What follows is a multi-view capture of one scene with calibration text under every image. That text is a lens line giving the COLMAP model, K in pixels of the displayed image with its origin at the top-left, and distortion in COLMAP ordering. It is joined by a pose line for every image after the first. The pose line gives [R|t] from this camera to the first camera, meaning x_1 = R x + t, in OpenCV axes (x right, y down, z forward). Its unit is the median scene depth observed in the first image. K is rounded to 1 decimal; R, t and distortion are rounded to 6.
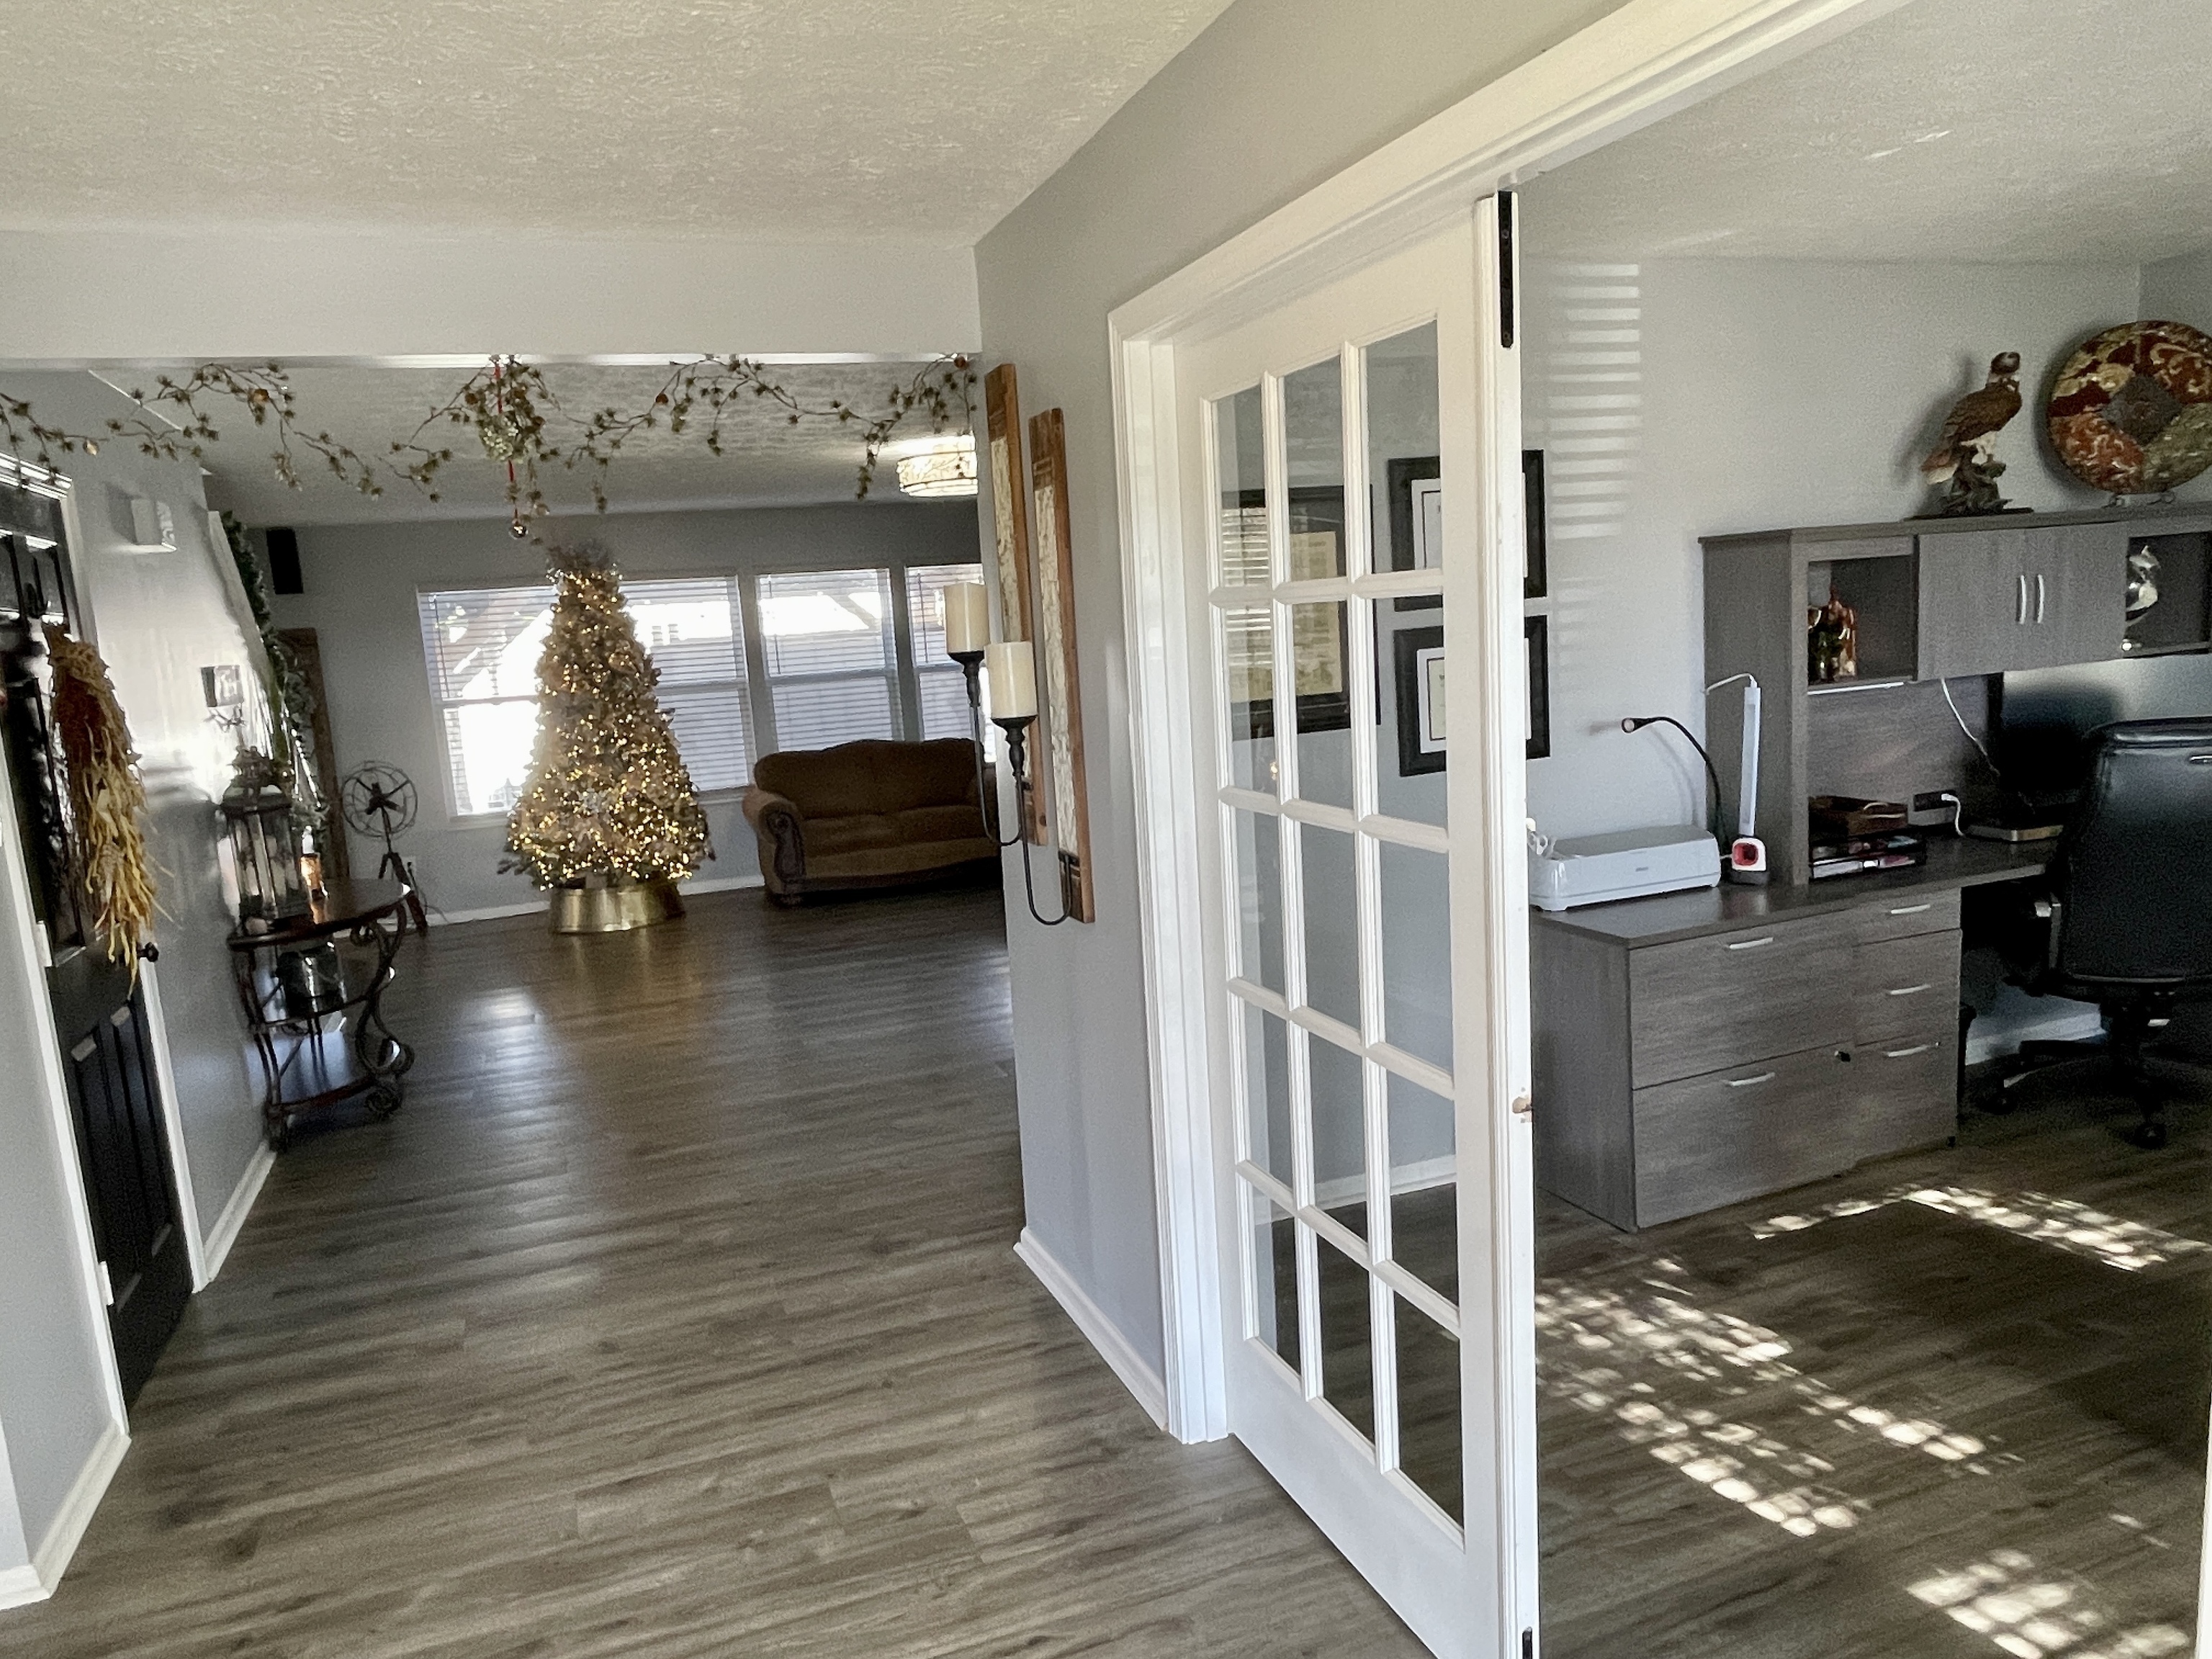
lens RADIAL K [[1488.5, 0, 1109.1], [0, 1488.5, 845.9], [0, 0, 1]] dist [-0.003762, -0.003200]
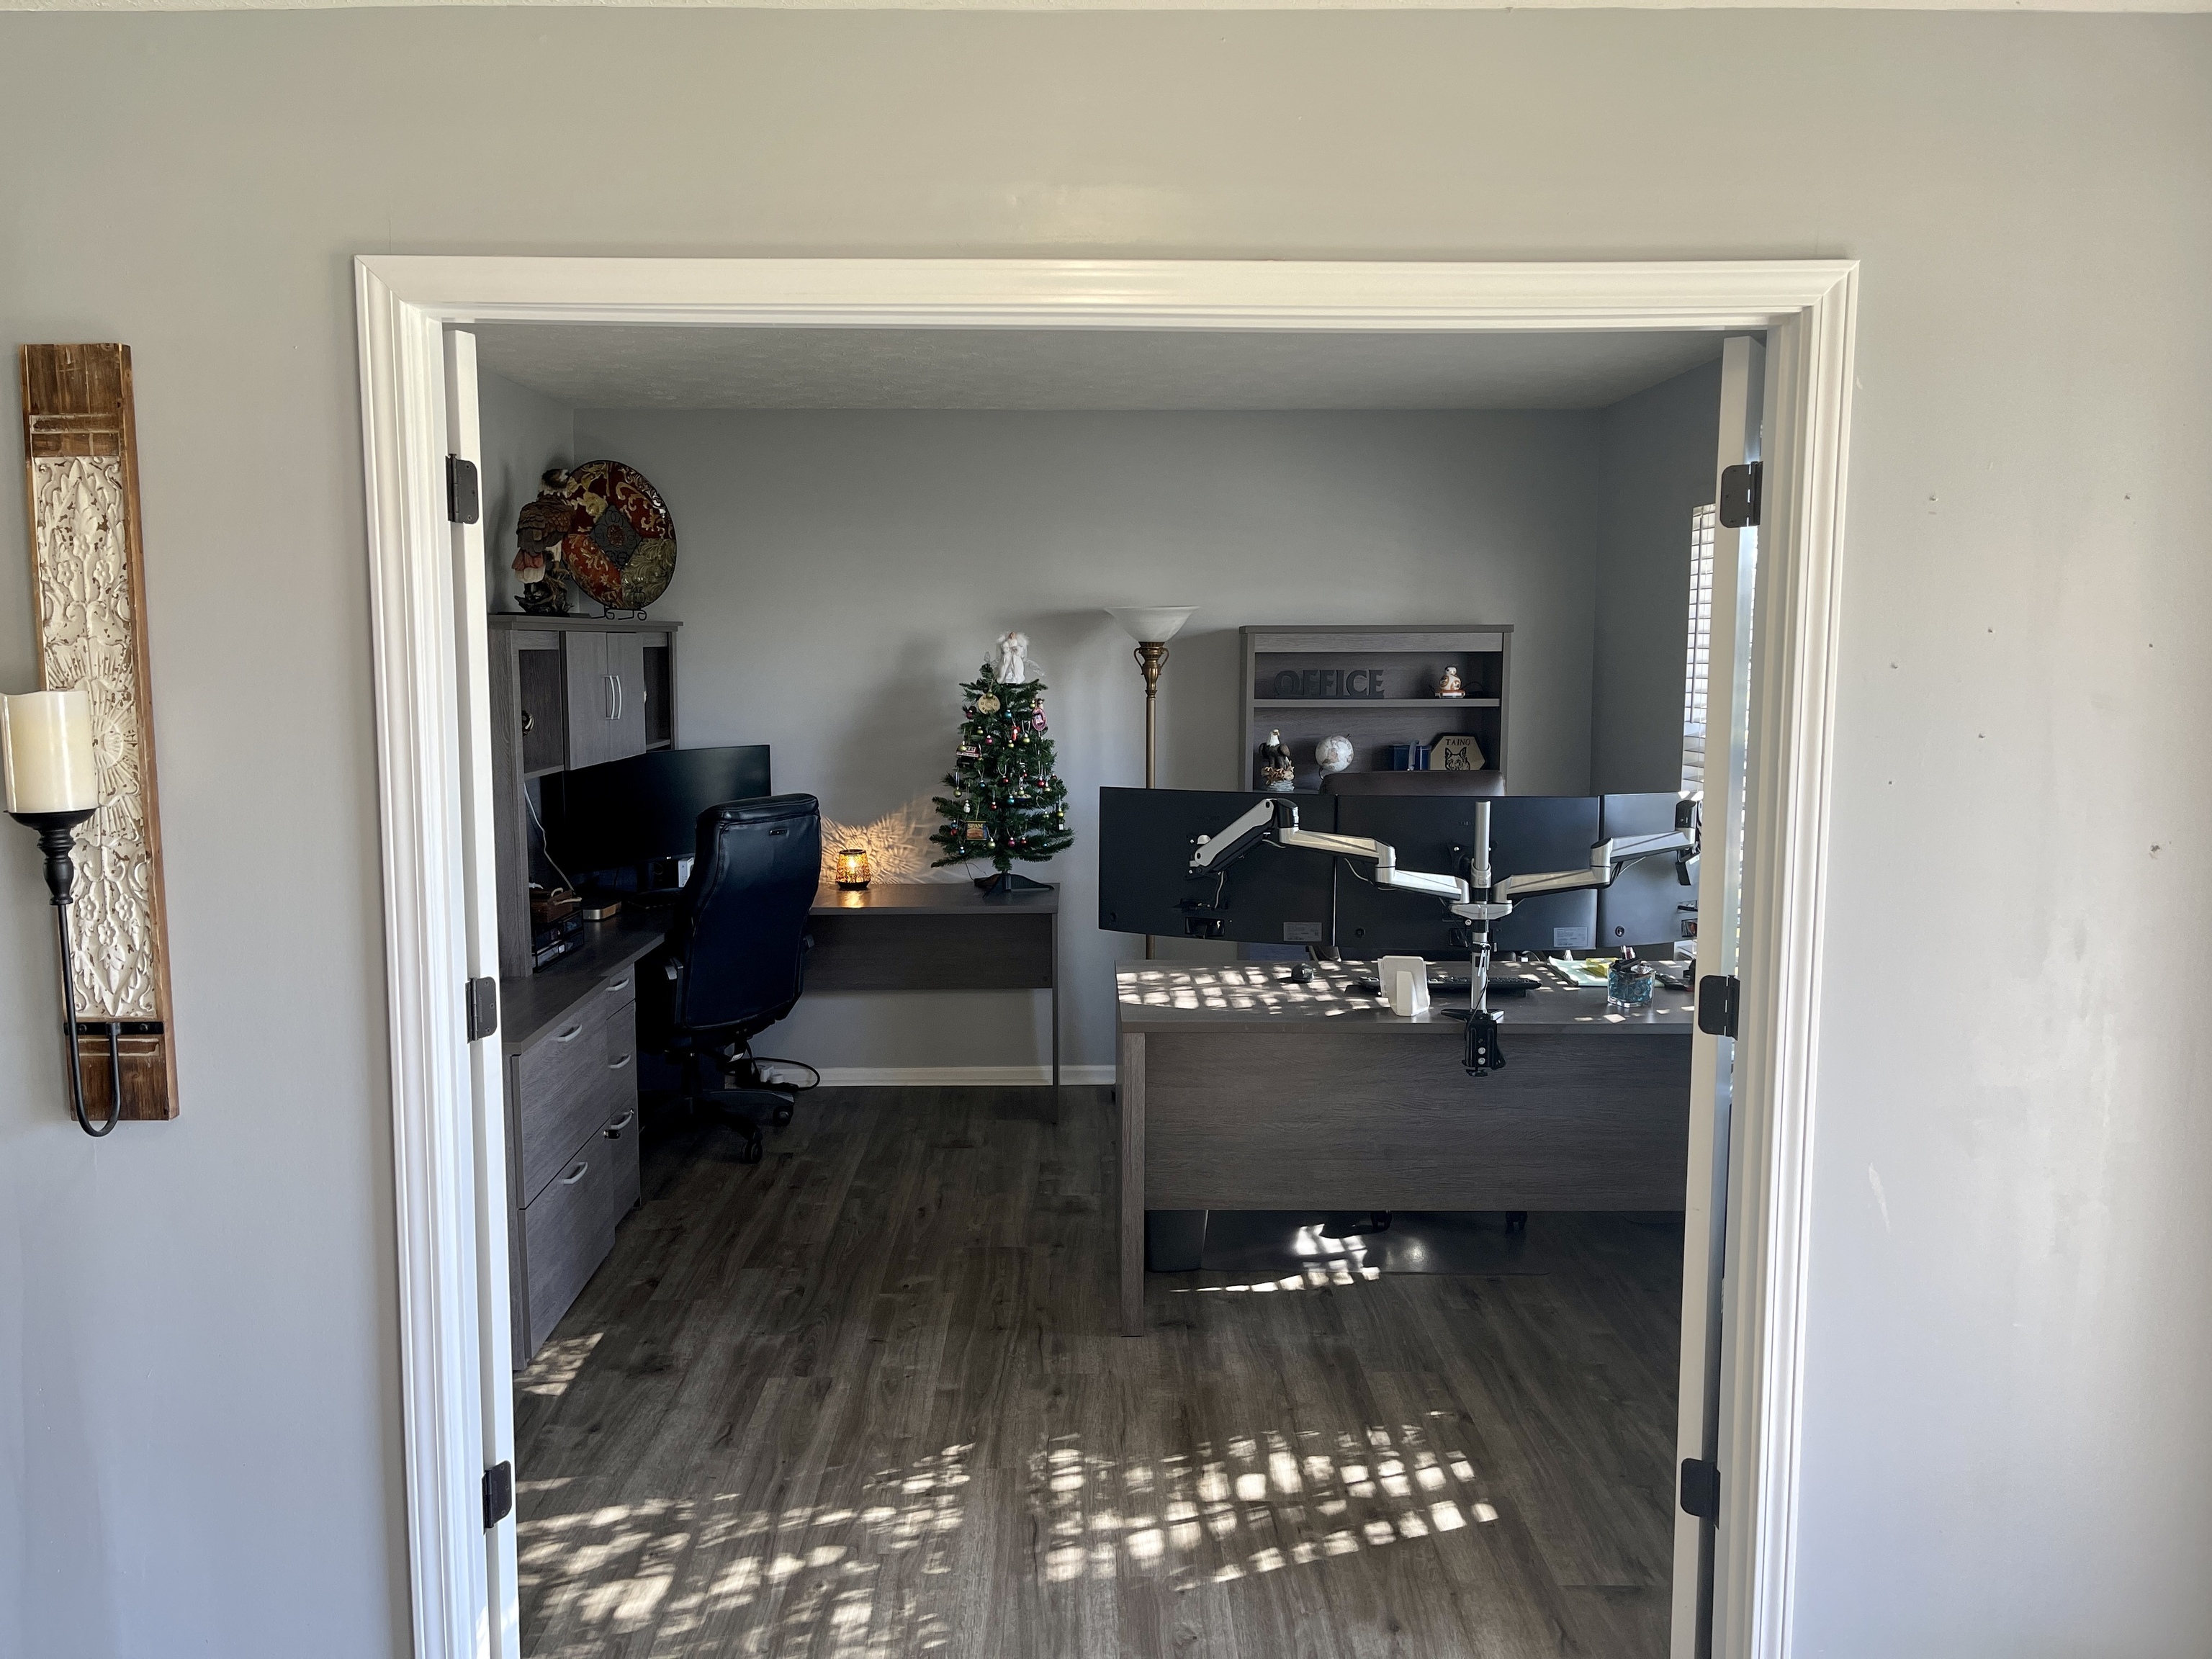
lens RADIAL K [[1667.1, 0, 1095.0], [0, 1667.1, 831.0], [0, 0, 1]] dist [0.072273, -0.097037]
pose [[0.330517, -0.032401, 0.943244, -0.449644], [0.119369, 0.992820, -0.007724, -0.015130], [-0.936221, 0.115147, 0.332012, 0.269465]]
